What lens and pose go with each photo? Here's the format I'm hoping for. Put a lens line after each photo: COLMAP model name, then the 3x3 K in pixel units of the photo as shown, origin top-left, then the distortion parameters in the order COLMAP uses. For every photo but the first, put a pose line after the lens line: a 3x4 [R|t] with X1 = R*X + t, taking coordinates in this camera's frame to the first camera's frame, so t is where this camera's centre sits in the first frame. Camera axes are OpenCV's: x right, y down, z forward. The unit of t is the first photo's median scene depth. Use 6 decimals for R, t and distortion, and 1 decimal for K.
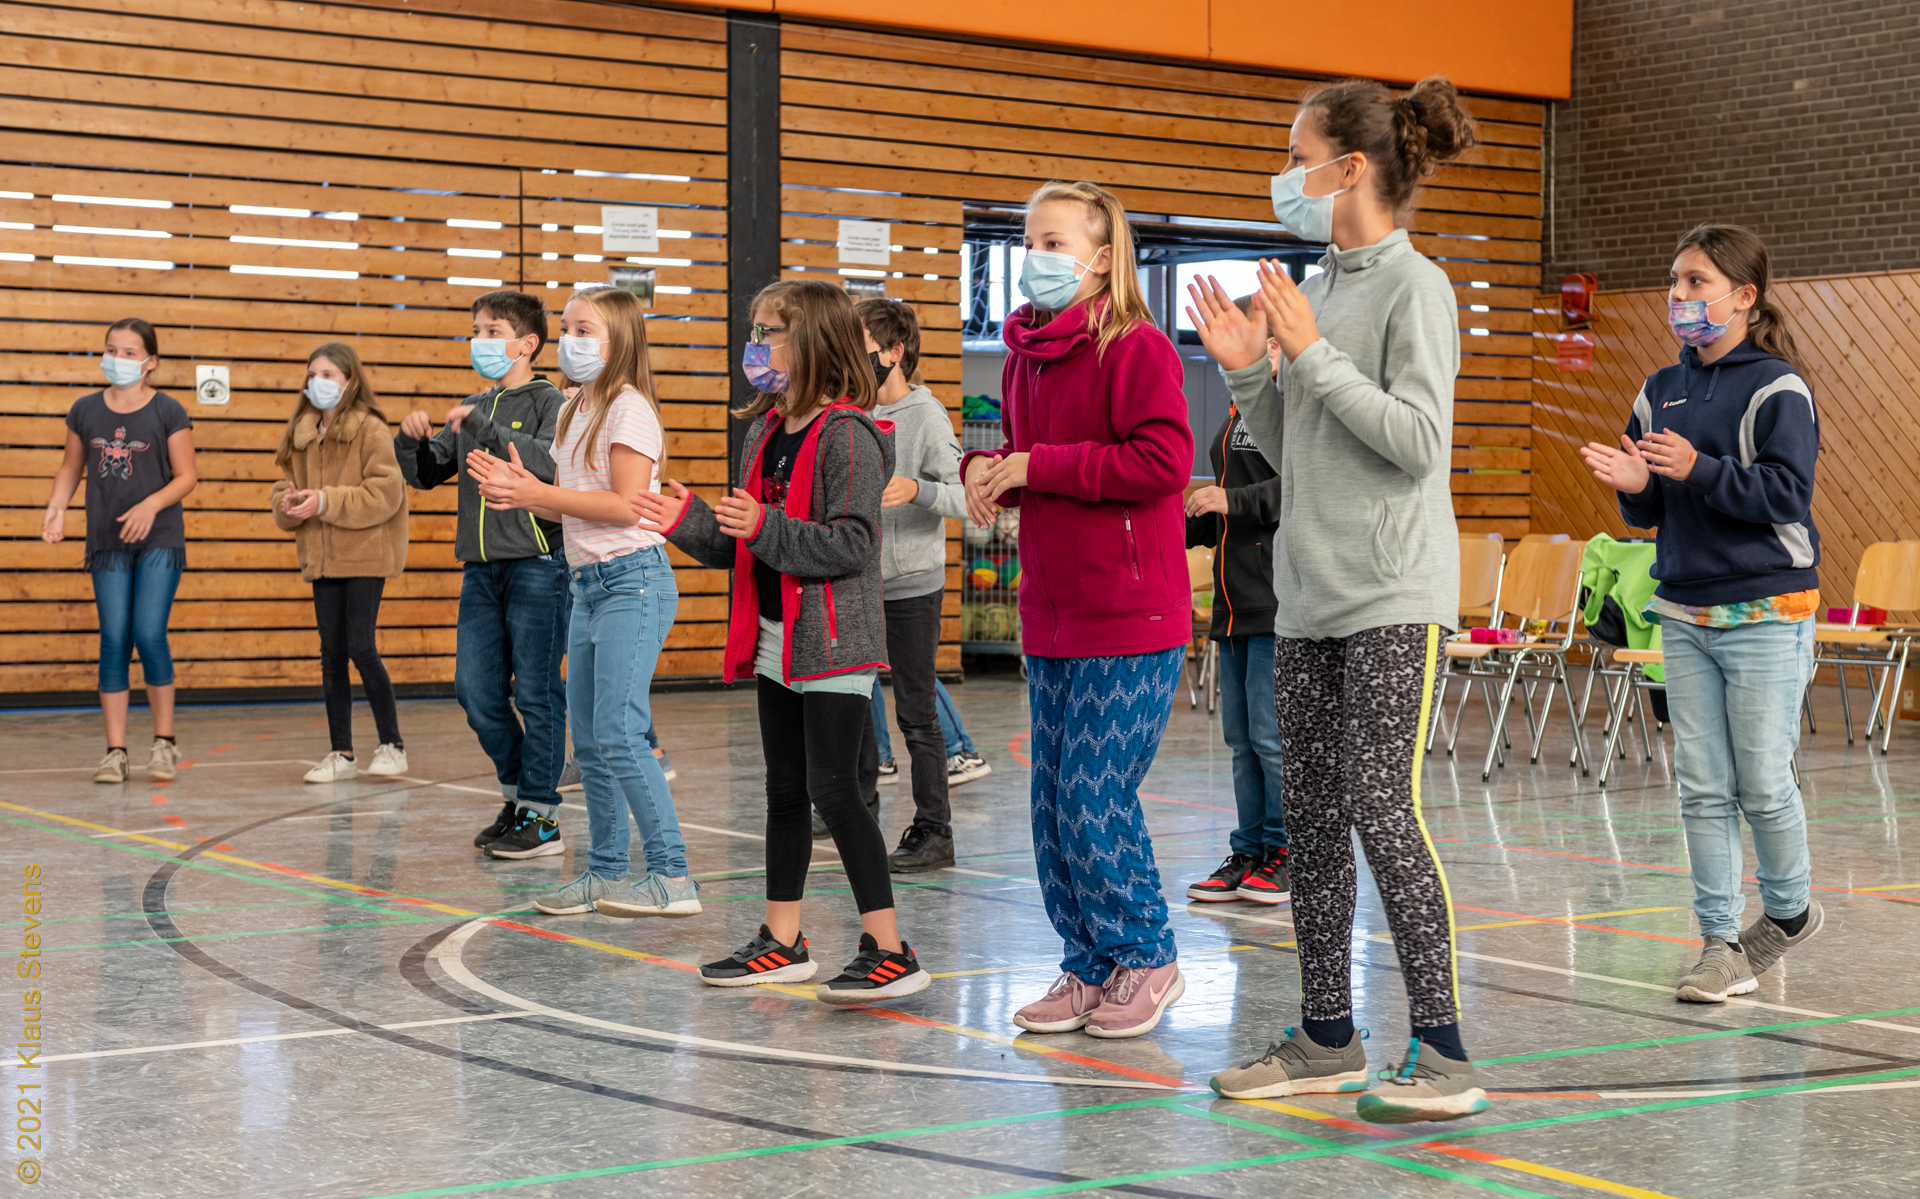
lens RADIAL K [[3440.6, 0, 960.4], [0, 3440.6, 603.5], [0, 0, 1]] dist [0.019087, 0.000000]
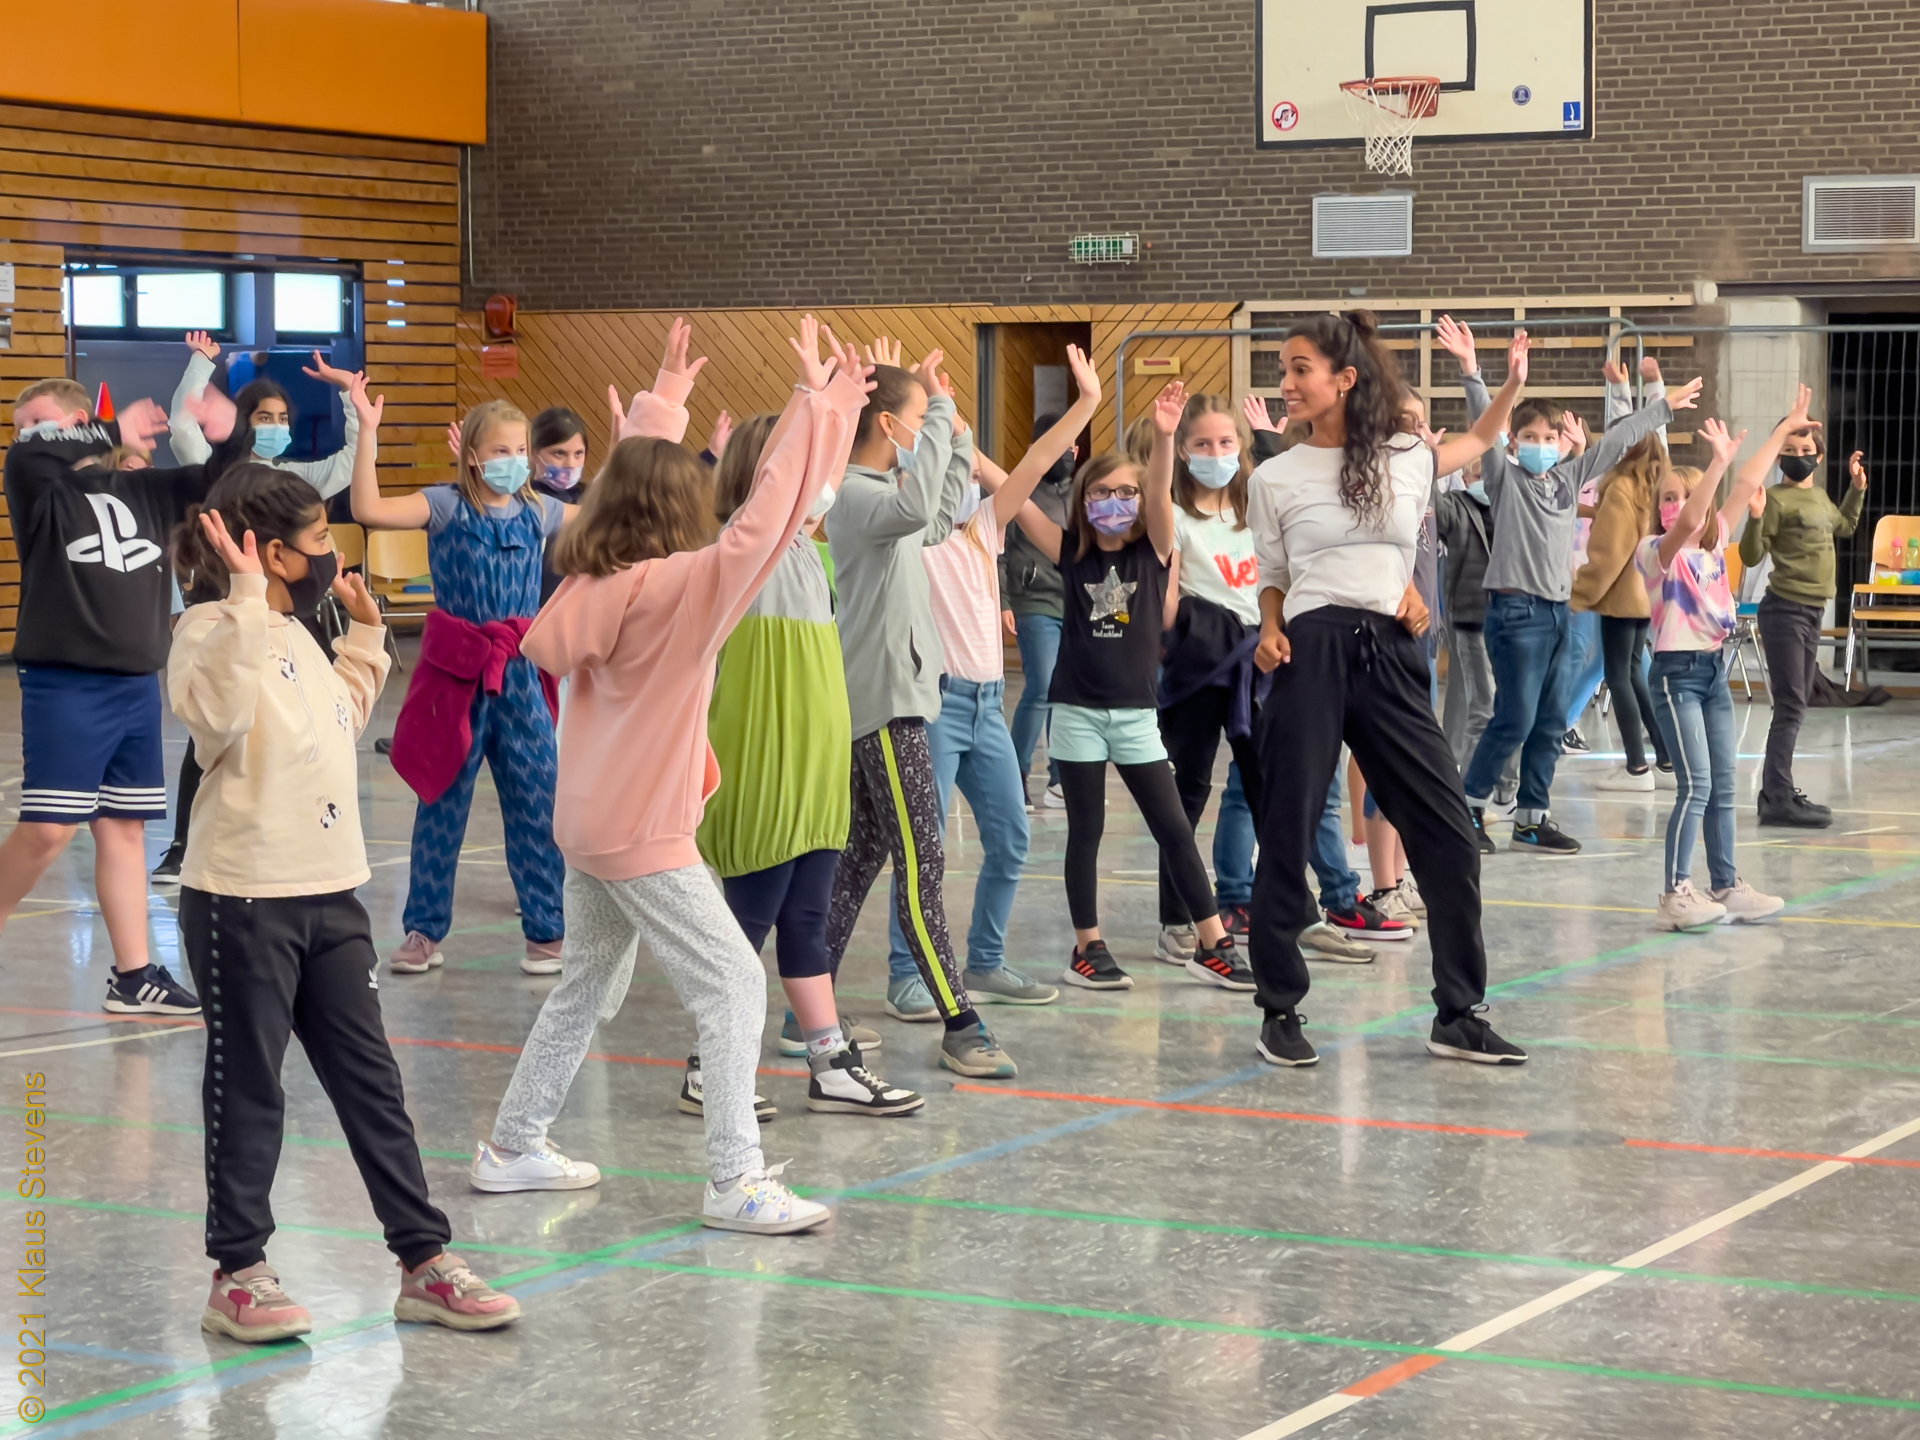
lens RADIAL K [[3592.8, 0, 959.8], [0, 3592.8, 719.1], [0, 0, 1]] dist [-0.194443, 0.000000]
pose [[0.927680, -0.031659, 0.372031, -0.134658], [0.017306, 0.998974, 0.041856, 0.000002], [-0.372974, -0.032391, 0.927276, -0.191541]]
